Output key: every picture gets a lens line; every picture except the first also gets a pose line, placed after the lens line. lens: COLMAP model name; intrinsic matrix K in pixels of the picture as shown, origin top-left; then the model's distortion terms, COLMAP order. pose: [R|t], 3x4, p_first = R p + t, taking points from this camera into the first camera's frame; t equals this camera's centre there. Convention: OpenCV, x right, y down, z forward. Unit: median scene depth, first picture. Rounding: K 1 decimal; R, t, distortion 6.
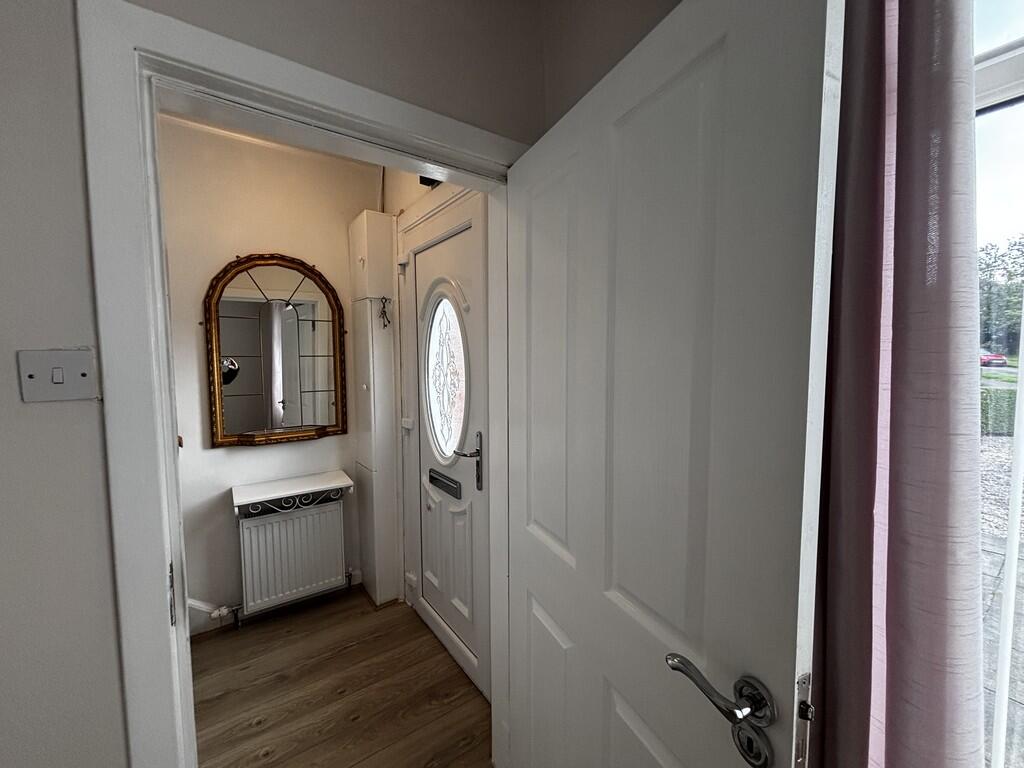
lens RADIAL K [[411.7, 0, 512.0], [0, 411.7, 384.0], [0, 0, 1]] dist [0.000137, -0.000675]
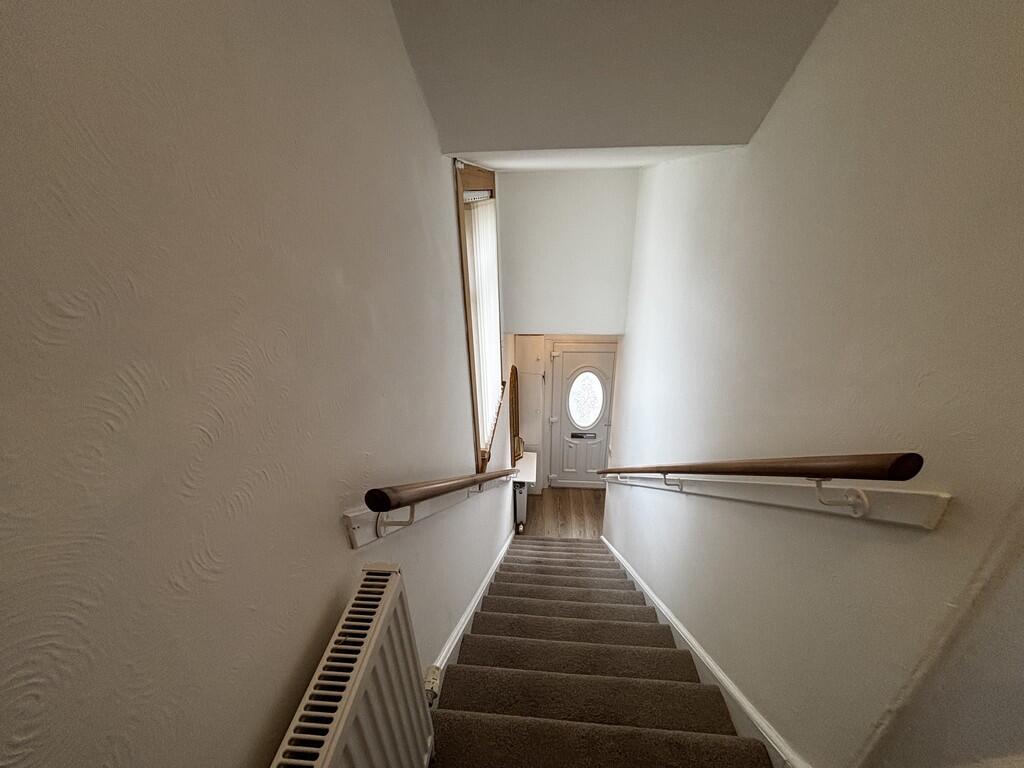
lens RADIAL K [[411.7, 0, 512.0], [0, 411.7, 384.0], [0, 0, 1]] dist [0.000137, -0.000675]
pose [[0.647431, -0.341501, 0.681330, -2.073343], [0.071710, 0.917319, 0.391643, -1.092099], [-0.758743, -0.204704, 0.618389, -0.205021]]
